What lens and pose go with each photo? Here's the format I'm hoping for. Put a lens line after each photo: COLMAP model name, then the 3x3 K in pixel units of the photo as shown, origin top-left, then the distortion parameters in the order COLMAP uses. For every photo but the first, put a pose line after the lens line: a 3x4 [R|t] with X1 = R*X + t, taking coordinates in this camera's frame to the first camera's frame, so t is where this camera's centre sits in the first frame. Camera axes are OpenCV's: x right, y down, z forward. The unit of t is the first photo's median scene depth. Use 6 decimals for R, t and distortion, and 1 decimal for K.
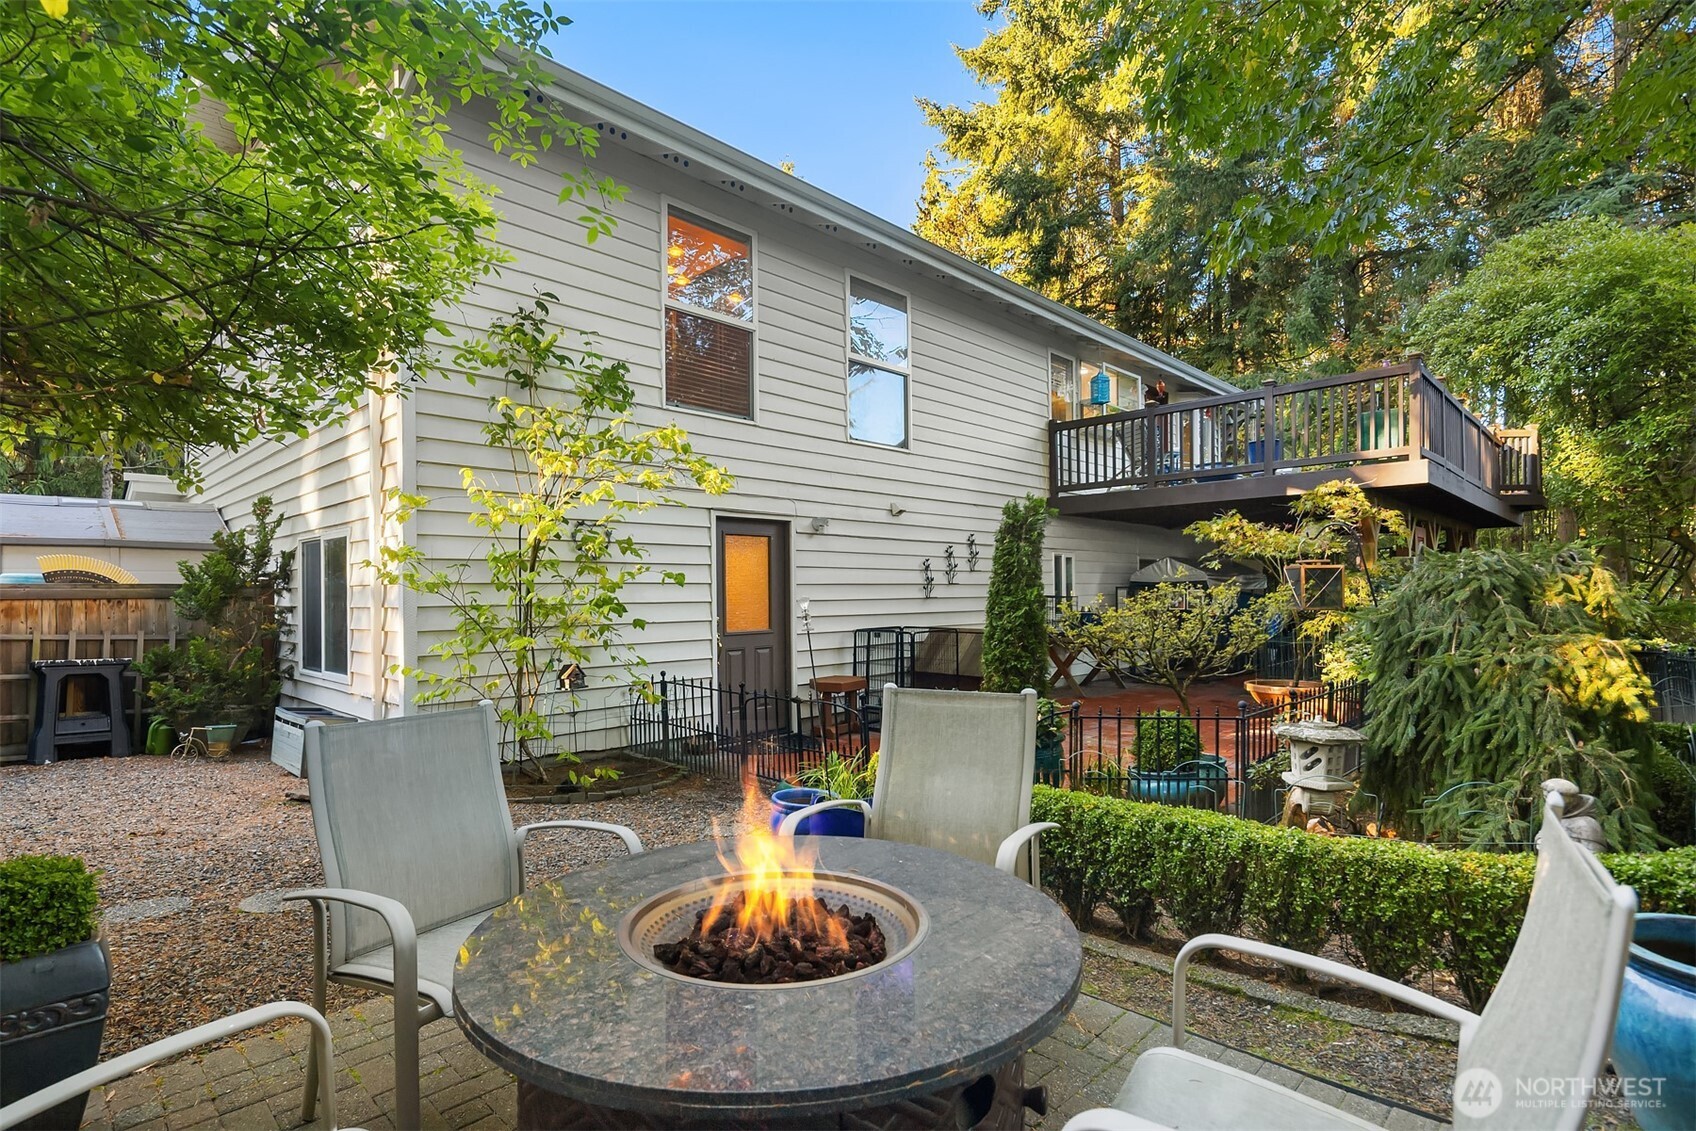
lens RADIAL K [[842.1, 0, 848.4], [0, 842.1, 570.6], [0, 0, 1]] dist [-0.001059, -0.001226]
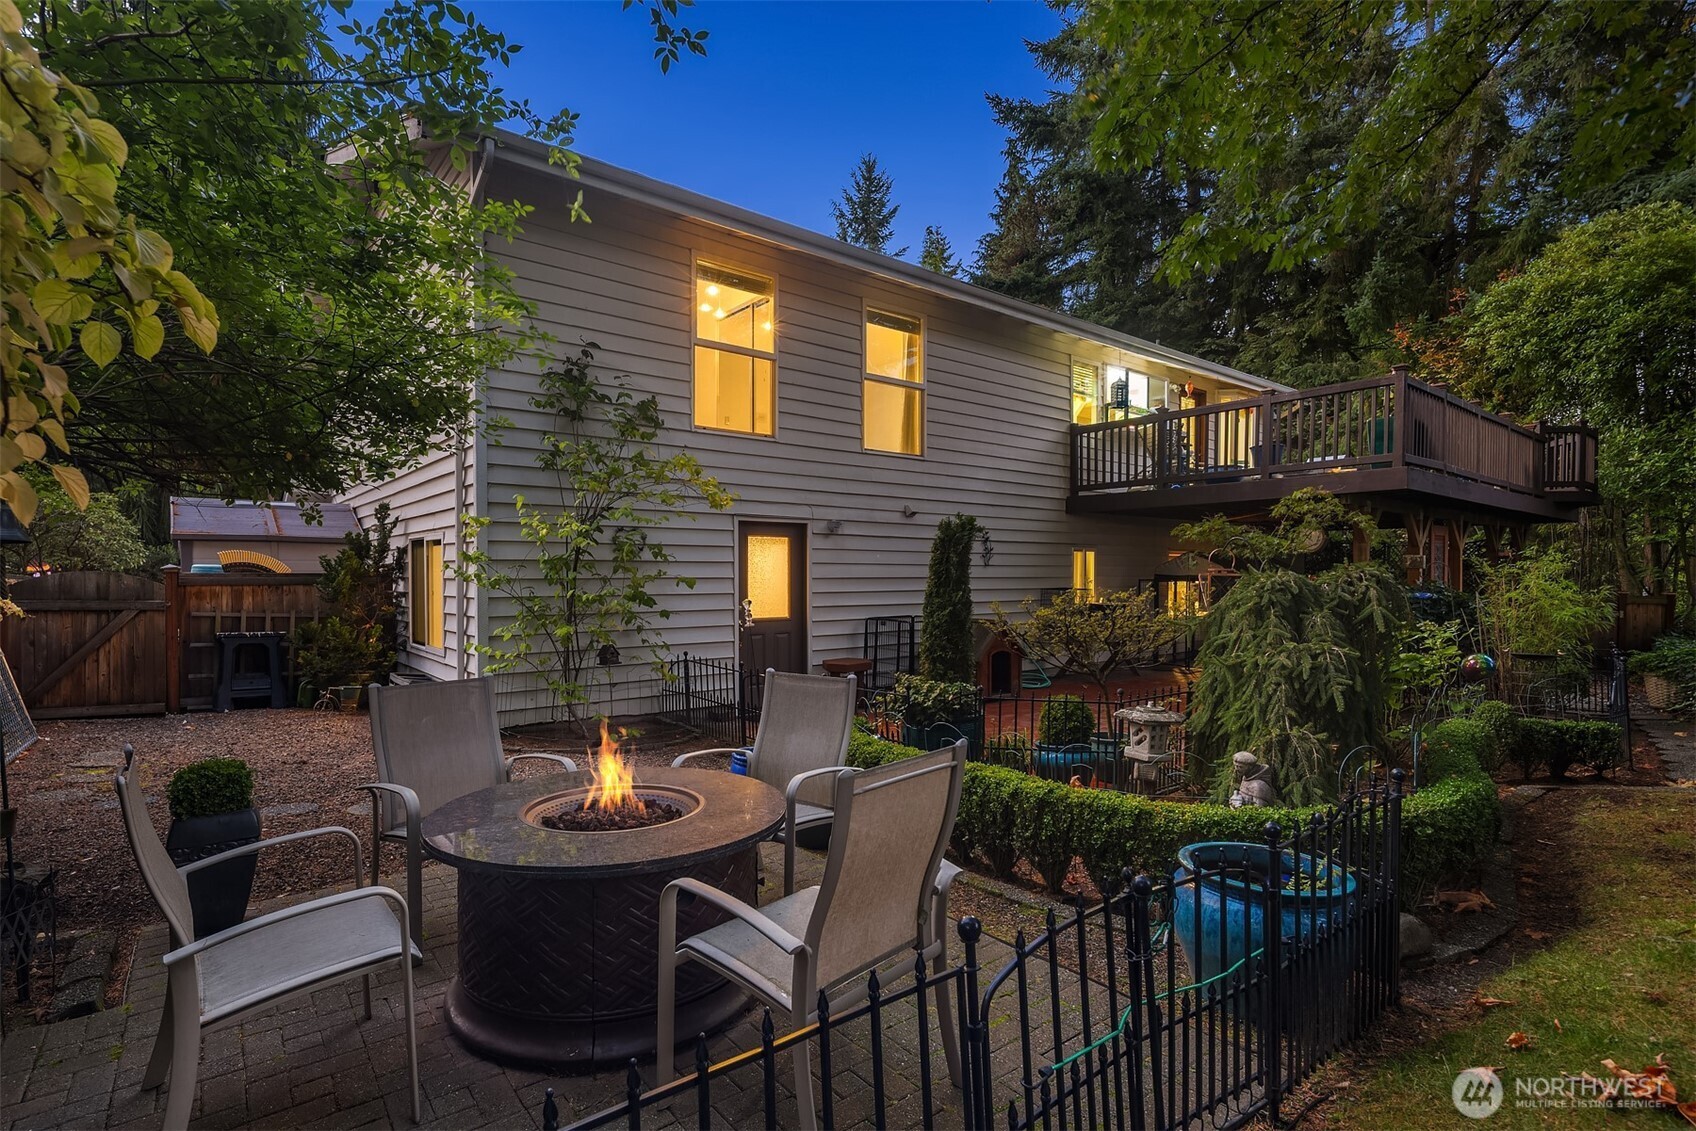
lens RADIAL K [[828.6, 0, 843.3], [0, 828.6, 574.2], [0, 0, 1]] dist [-0.000338, 0.000099]
pose [[0.992656, 0.011257, -0.120449, 0.147596], [-0.008008, 0.999592, 0.027426, -0.026810], [0.120708, -0.026260, 0.992341, -0.153350]]
